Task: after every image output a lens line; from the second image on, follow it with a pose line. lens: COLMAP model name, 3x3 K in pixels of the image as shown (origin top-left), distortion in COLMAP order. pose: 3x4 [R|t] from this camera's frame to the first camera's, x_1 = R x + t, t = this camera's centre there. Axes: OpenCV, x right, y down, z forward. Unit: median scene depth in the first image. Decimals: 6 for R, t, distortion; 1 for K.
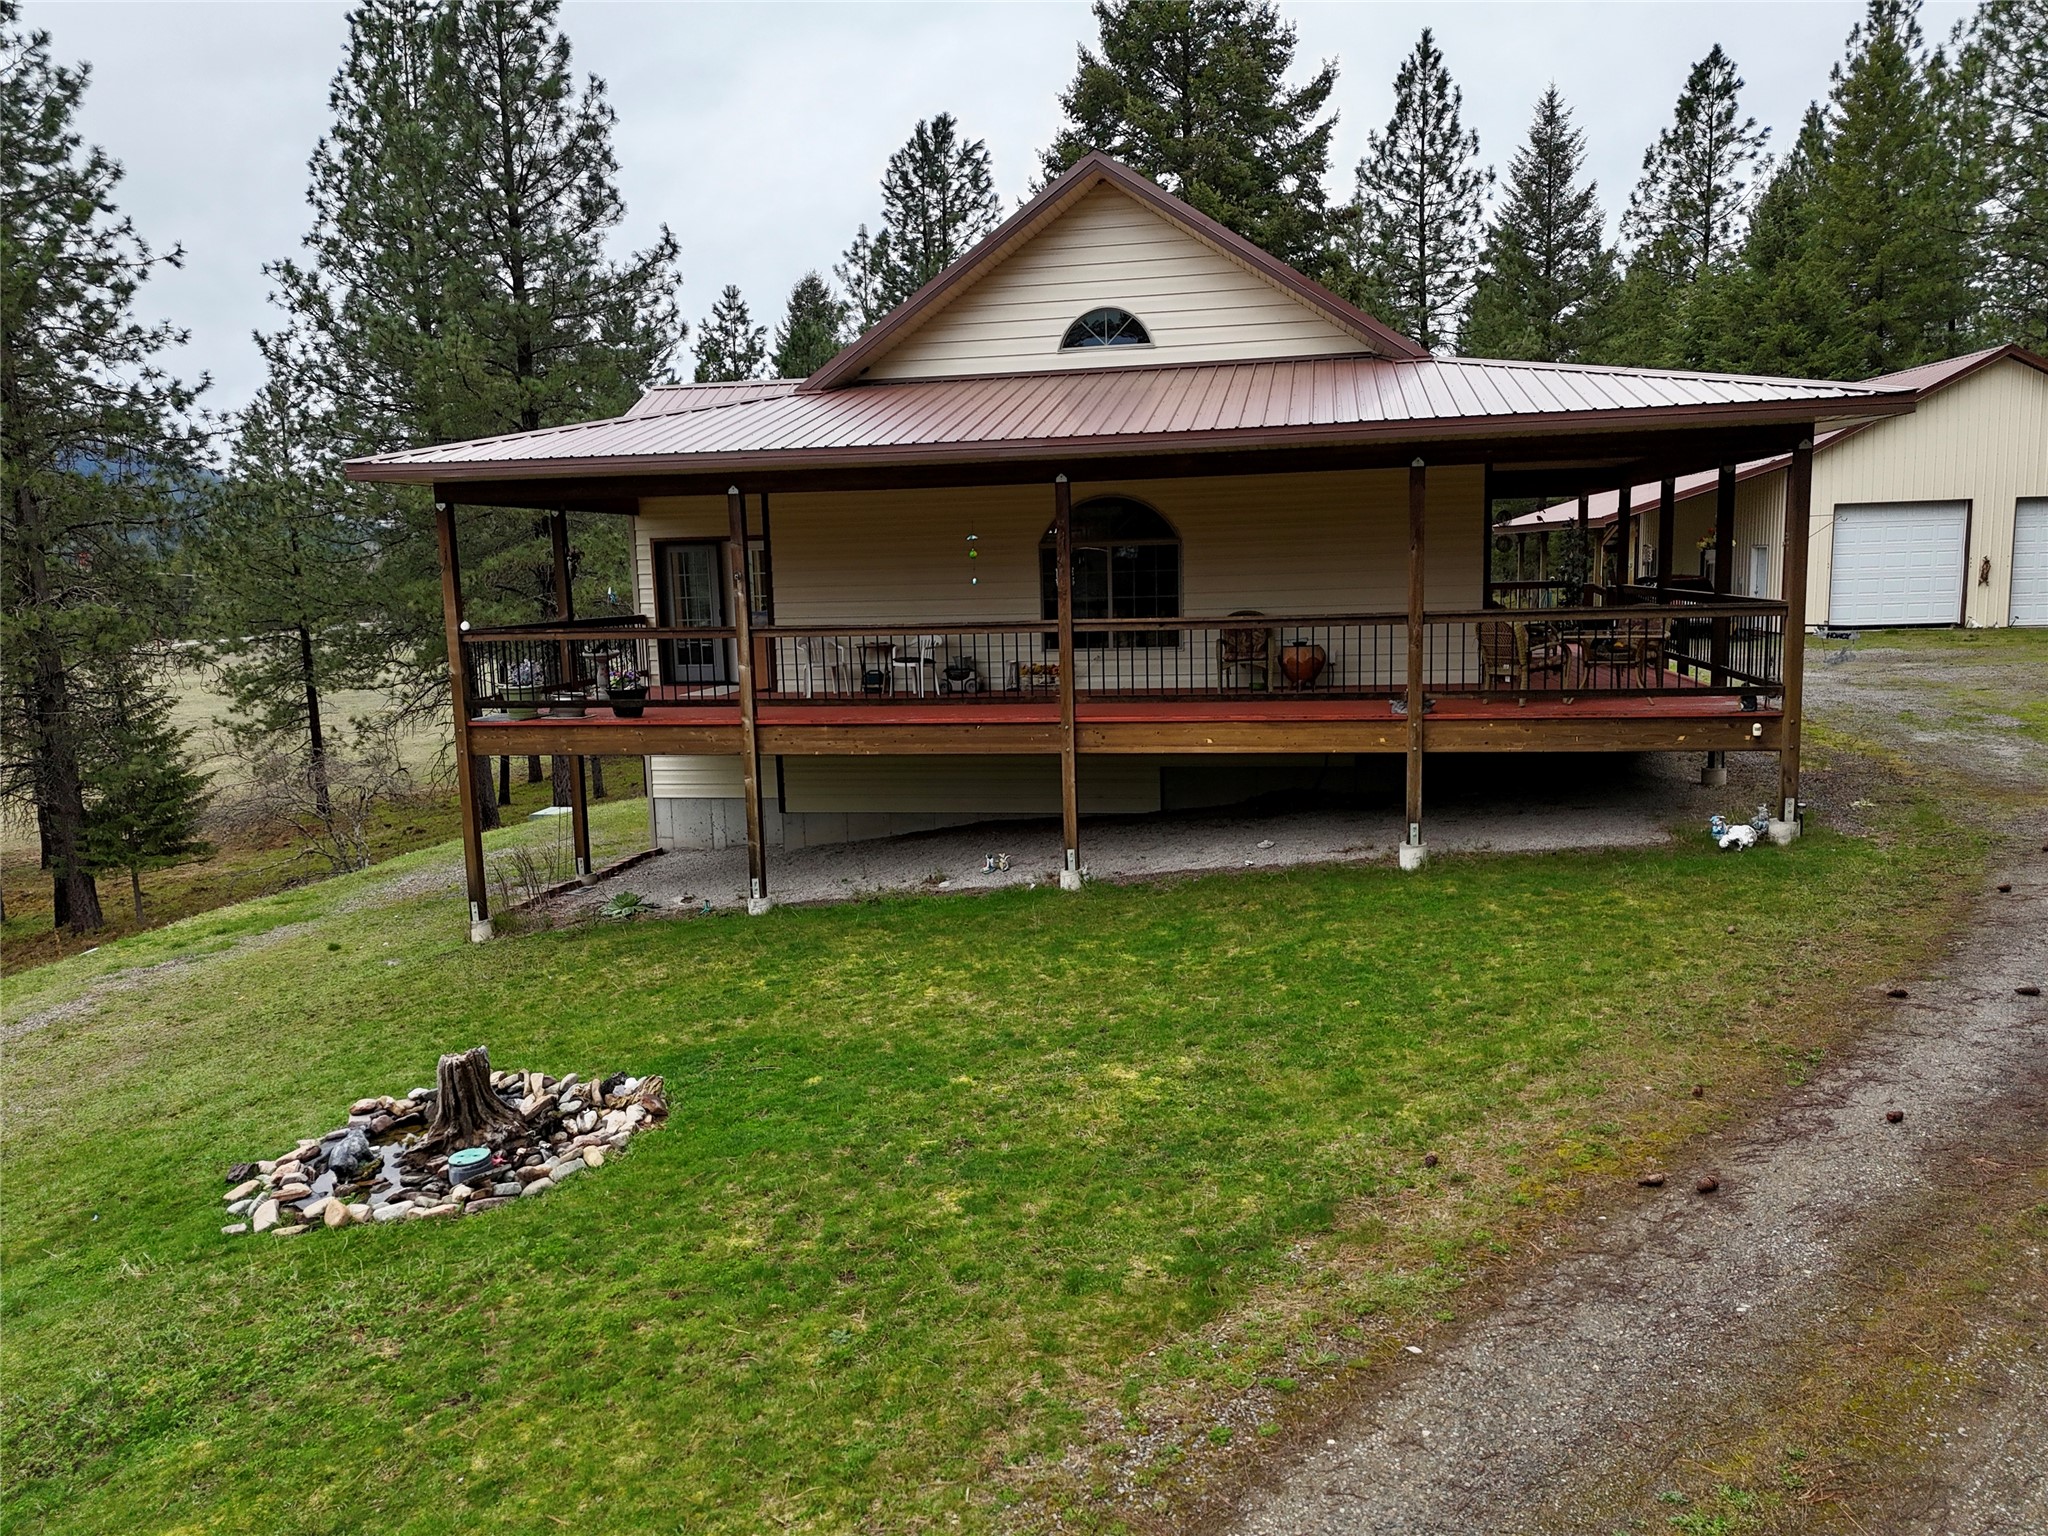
lens RADIAL K [[1588.1, 0, 1024.0], [0, 1588.1, 768.0], [0, 0, 1]] dist [0.078204, 0.003081]
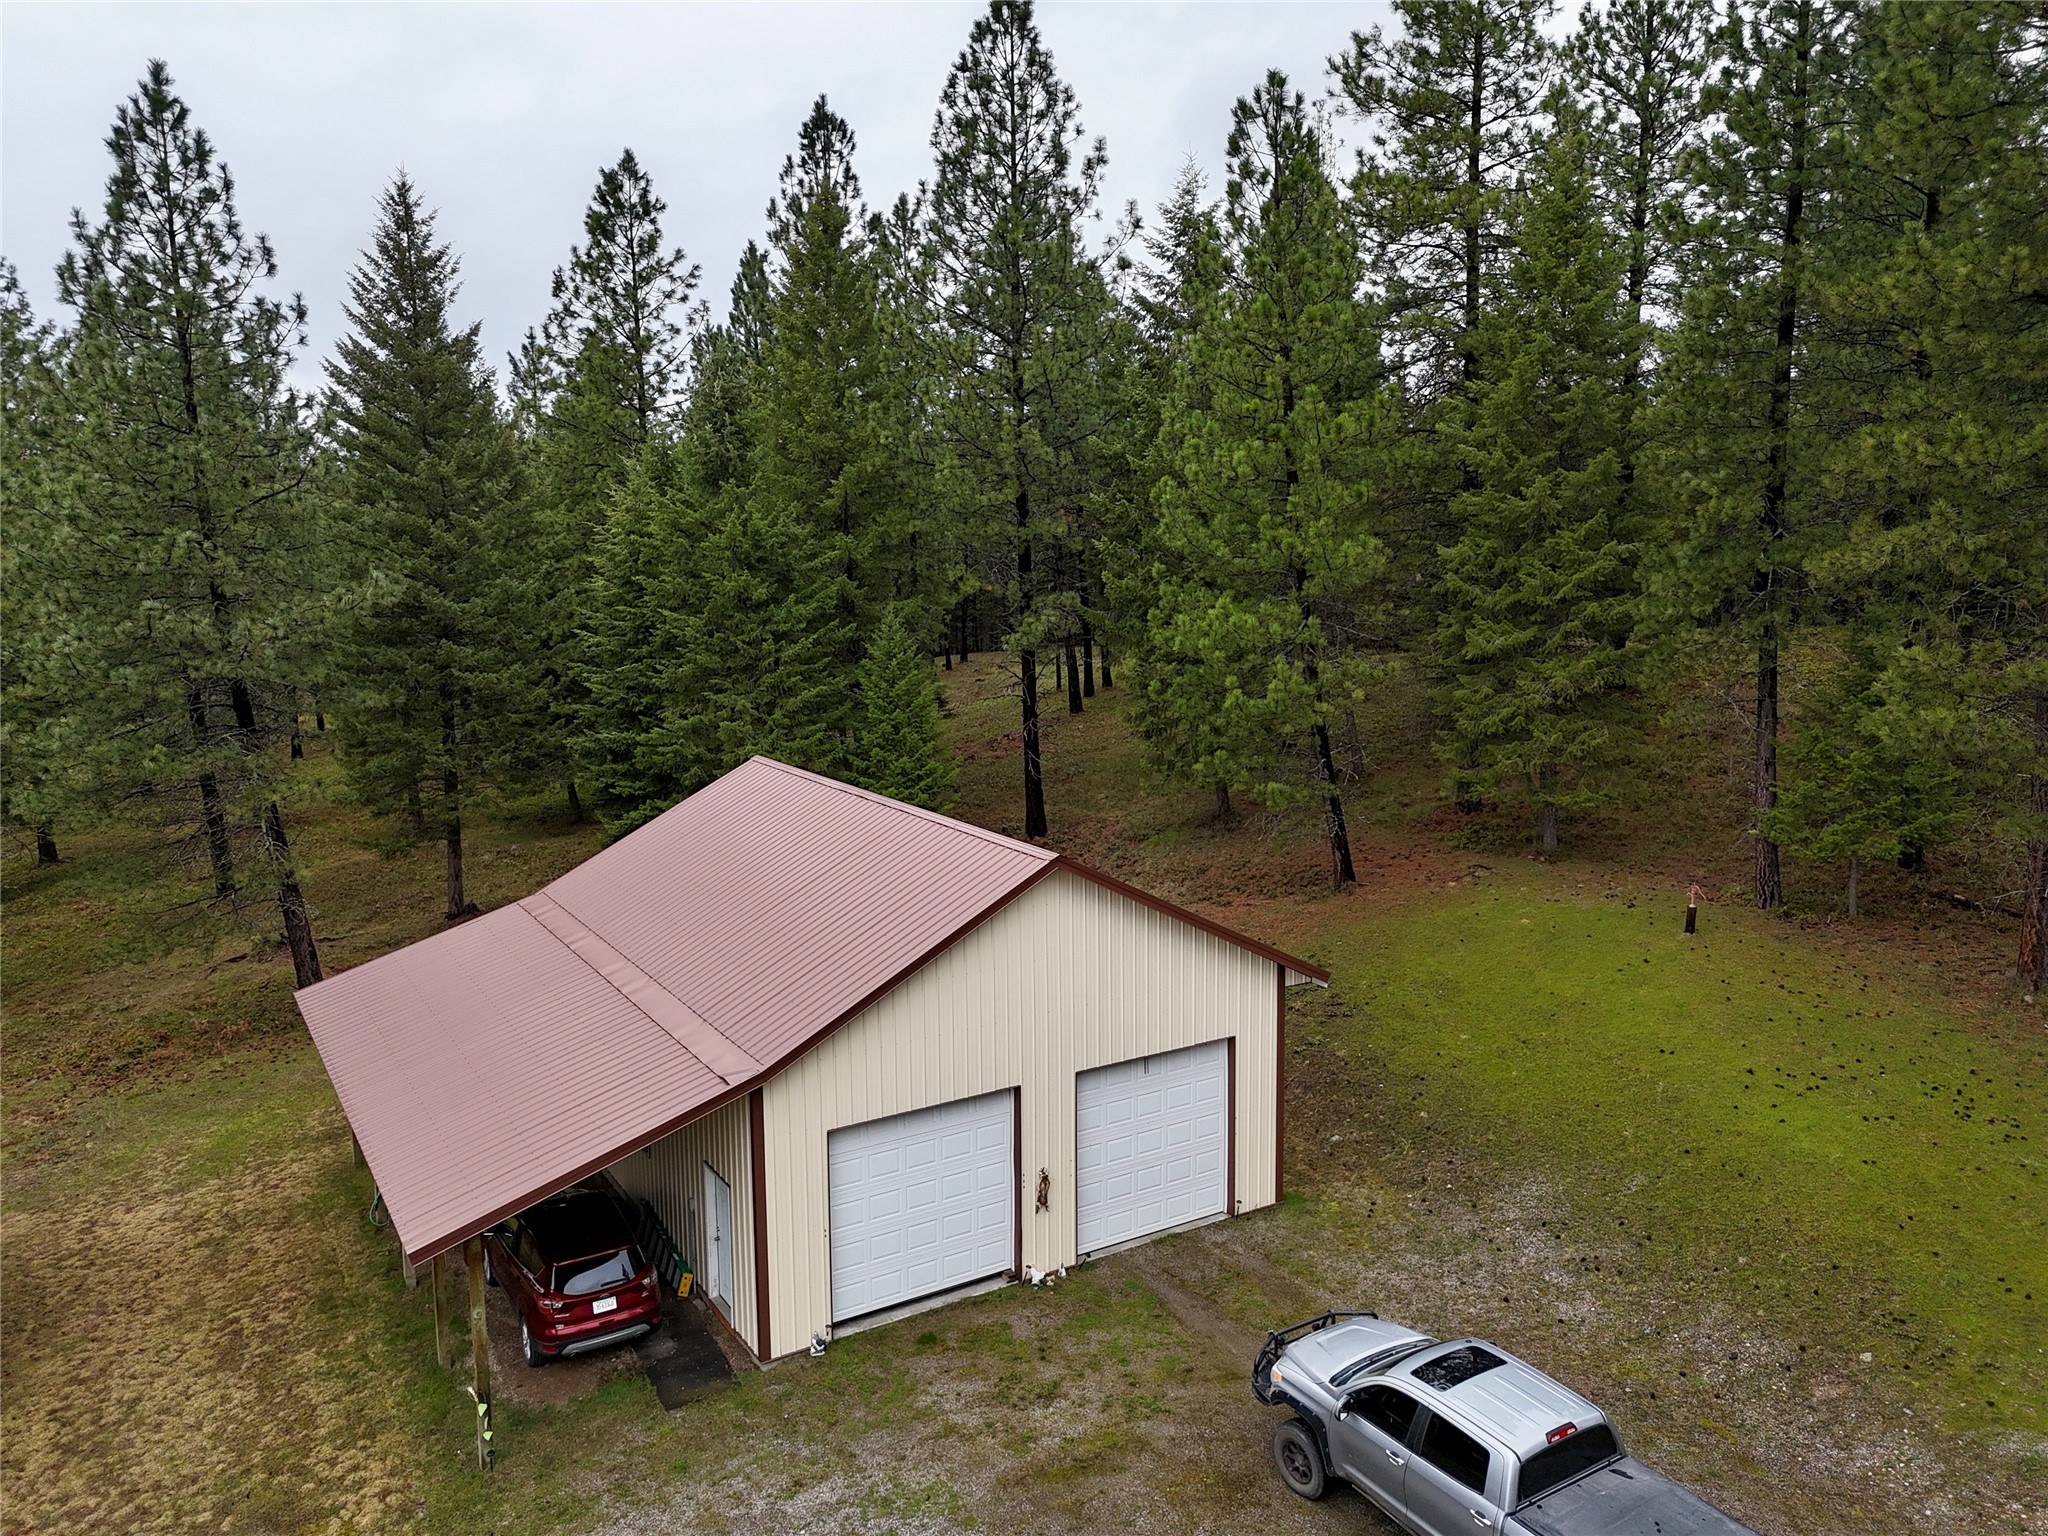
lens RADIAL K [[1492.4, 0, 1024.0], [0, 1492.4, 768.0], [0, 0, 1]] dist [0.003946, 0.005627]
pose [[0.825065, -0.082620, 0.558965, 0.167127], [0.056539, 0.996359, 0.063816, -0.194394], [-0.562202, -0.021049, 0.826732, 0.324136]]
